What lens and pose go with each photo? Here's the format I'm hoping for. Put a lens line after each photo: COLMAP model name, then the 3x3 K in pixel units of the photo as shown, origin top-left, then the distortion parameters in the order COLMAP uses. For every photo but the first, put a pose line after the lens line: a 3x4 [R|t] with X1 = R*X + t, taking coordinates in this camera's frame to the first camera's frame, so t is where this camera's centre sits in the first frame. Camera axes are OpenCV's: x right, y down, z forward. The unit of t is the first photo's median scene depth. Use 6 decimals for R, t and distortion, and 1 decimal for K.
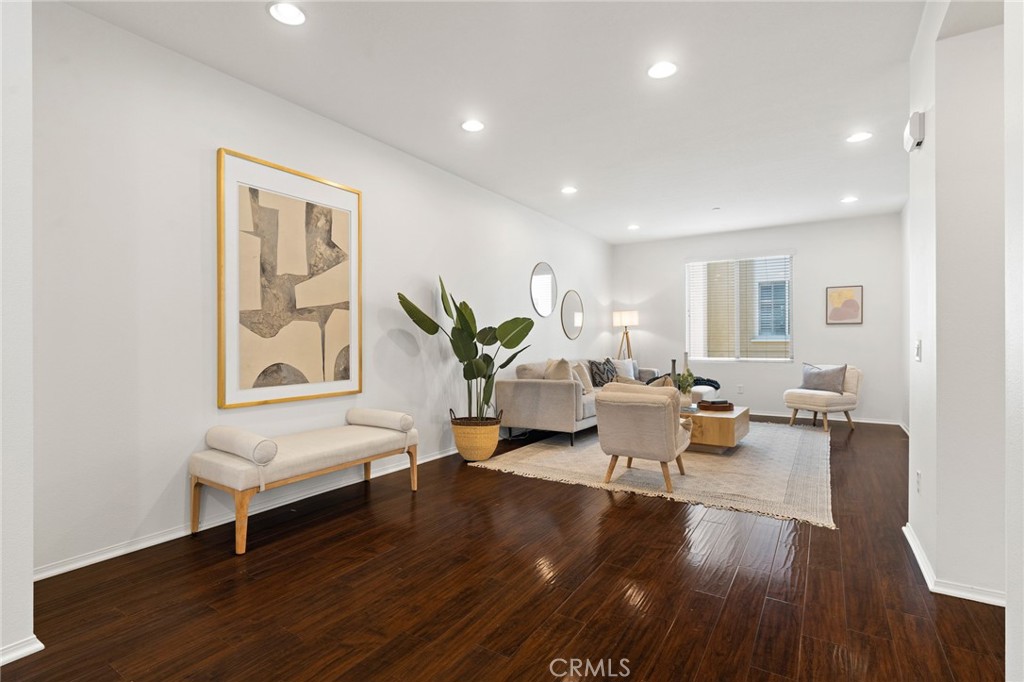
lens RADIAL K [[483.4, 0, 508.5], [0, 483.4, 338.9], [0, 0, 1]] dist [-0.009940, 0.002890]
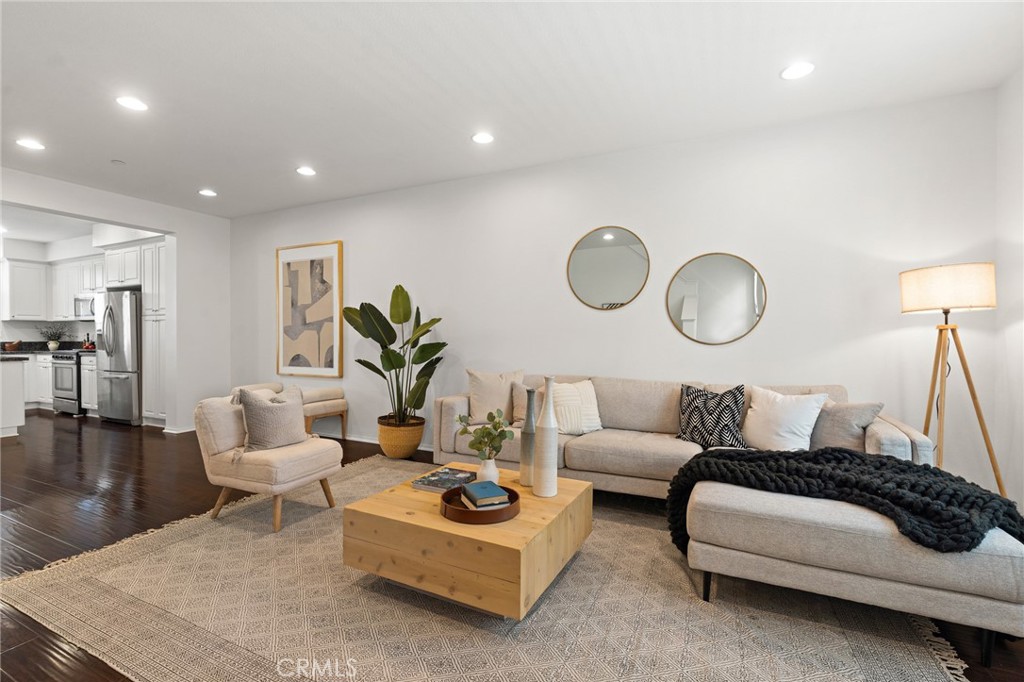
lens RADIAL K [[461.2, 0, 507.8], [0, 461.2, 341.4], [0, 0, 1]] dist [-0.013744, 0.003426]
pose [[0.130850, 0.009453, -0.991357, 1.177653], [-0.000680, 0.999955, 0.009445, -0.012975], [0.991402, -0.000562, 0.130851, 1.361417]]
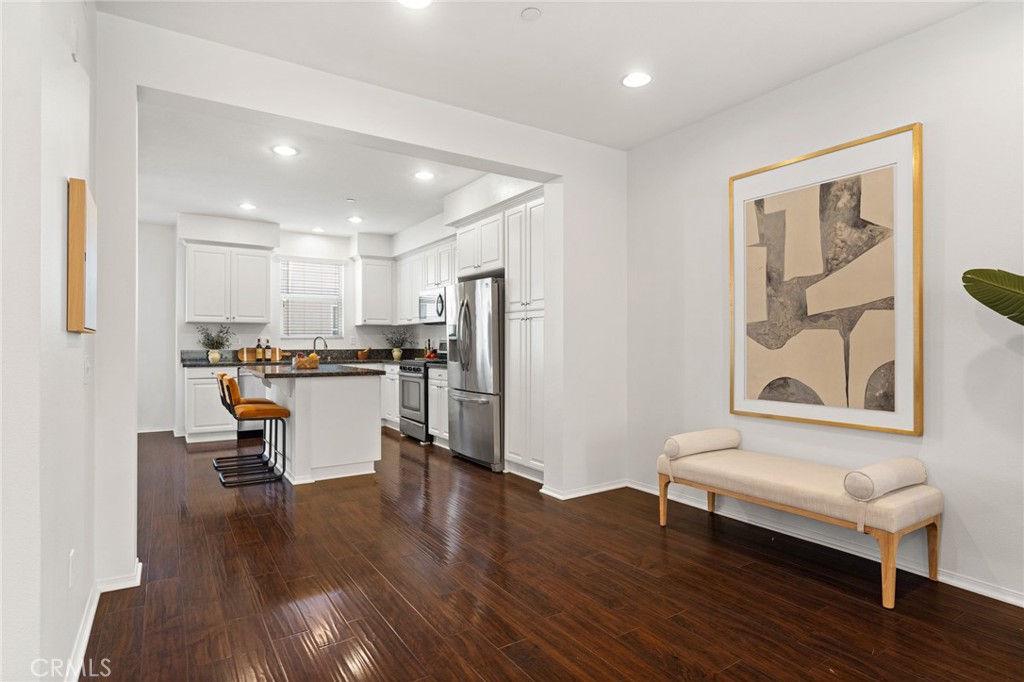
lens RADIAL K [[532.2, 0, 507.8], [0, 532.2, 343.3], [0, 0, 1]] dist [-0.004376, 0.001873]
pose [[-0.401330, 0.000025, -0.915934, 0.576351], [0.001217, 0.999999, -0.000506, -0.012373], [0.915933, -0.001318, -0.401329, 0.806715]]
